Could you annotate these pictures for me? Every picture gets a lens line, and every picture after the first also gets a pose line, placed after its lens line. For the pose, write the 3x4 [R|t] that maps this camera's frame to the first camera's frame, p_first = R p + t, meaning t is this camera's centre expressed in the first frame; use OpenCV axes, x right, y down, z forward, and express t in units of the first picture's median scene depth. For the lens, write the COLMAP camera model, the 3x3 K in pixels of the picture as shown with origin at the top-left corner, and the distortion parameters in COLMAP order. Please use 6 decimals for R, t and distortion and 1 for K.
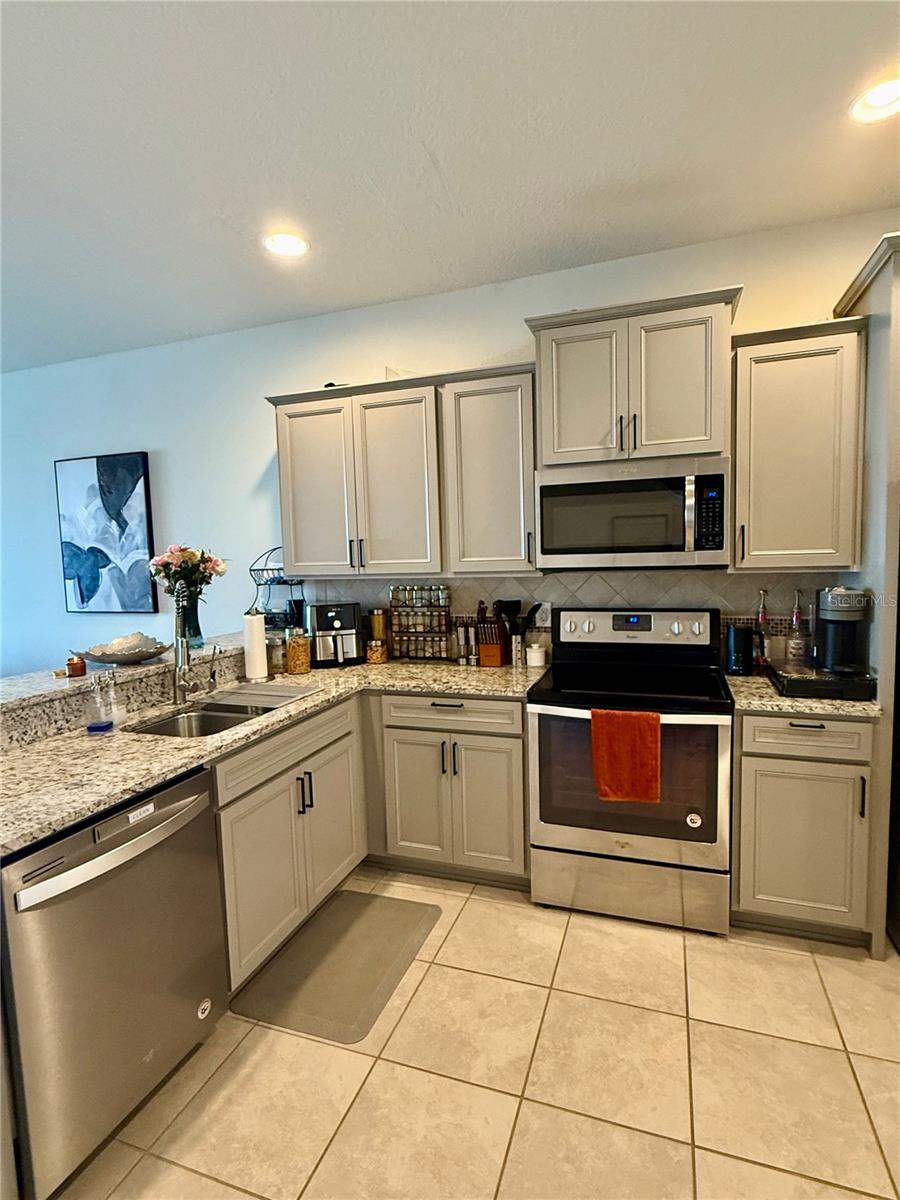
lens RADIAL K [[602.1, 0, 454.0], [0, 602.1, 602.7], [0, 0, 1]] dist [-0.002541, 0.001917]
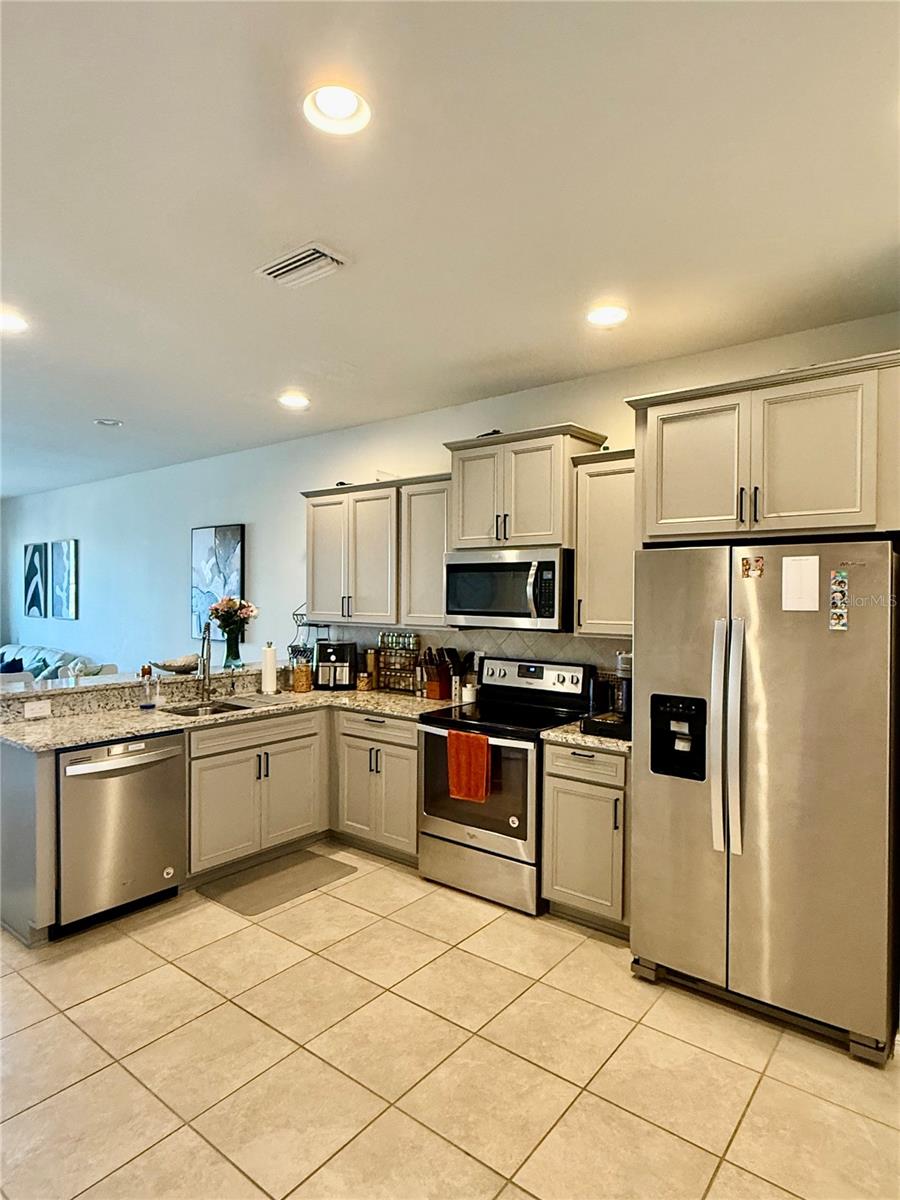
lens RADIAL K [[682.0, 0, 453.7], [0, 682.0, 601.6], [0, 0, 1]] dist [-0.004297, 0.001932]
pose [[0.946526, 0.039341, -0.320221, 0.579548], [-0.061397, 0.996364, -0.059070, -0.018209], [0.316733, 0.075572, 0.945499, -0.389316]]
